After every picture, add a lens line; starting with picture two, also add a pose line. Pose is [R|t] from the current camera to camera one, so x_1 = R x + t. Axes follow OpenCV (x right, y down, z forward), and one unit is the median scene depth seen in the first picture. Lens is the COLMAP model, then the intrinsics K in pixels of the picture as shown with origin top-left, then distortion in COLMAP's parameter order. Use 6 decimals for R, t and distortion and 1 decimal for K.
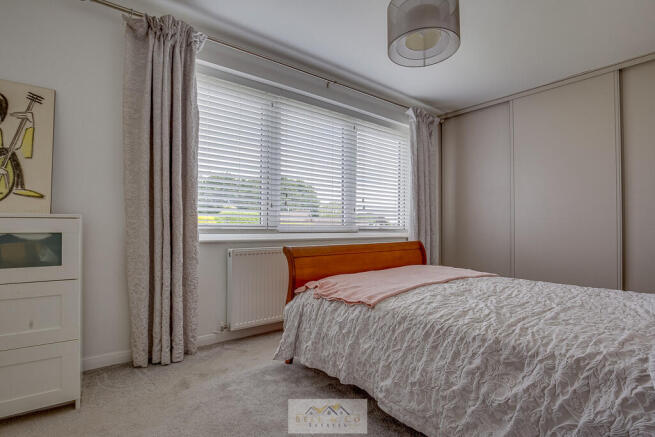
lens RADIAL K [[308.2, 0, 327.7], [0, 308.2, 219.6], [0, 0, 1]] dist [-0.024300, -0.000242]
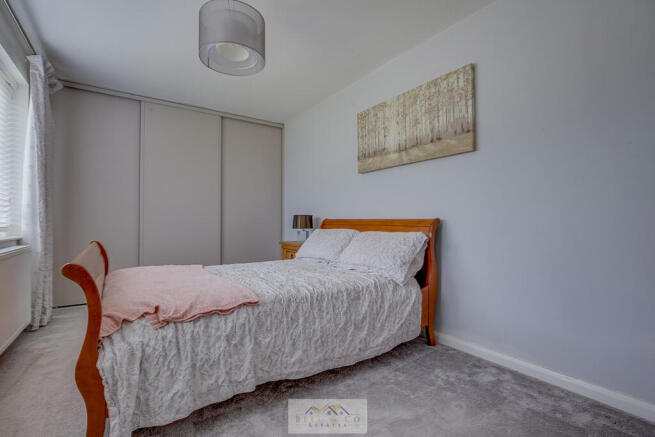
lens RADIAL K [[308.2, 0, 328.4], [0, 308.2, 222.0], [0, 0, 1]] dist [-0.024300, -0.000242]
pose [[0.060894, 0.004588, 0.998134, -0.830422], [-0.023584, 0.999717, -0.003156, 0.006929], [-0.997866, -0.023347, 0.060985, 0.671928]]
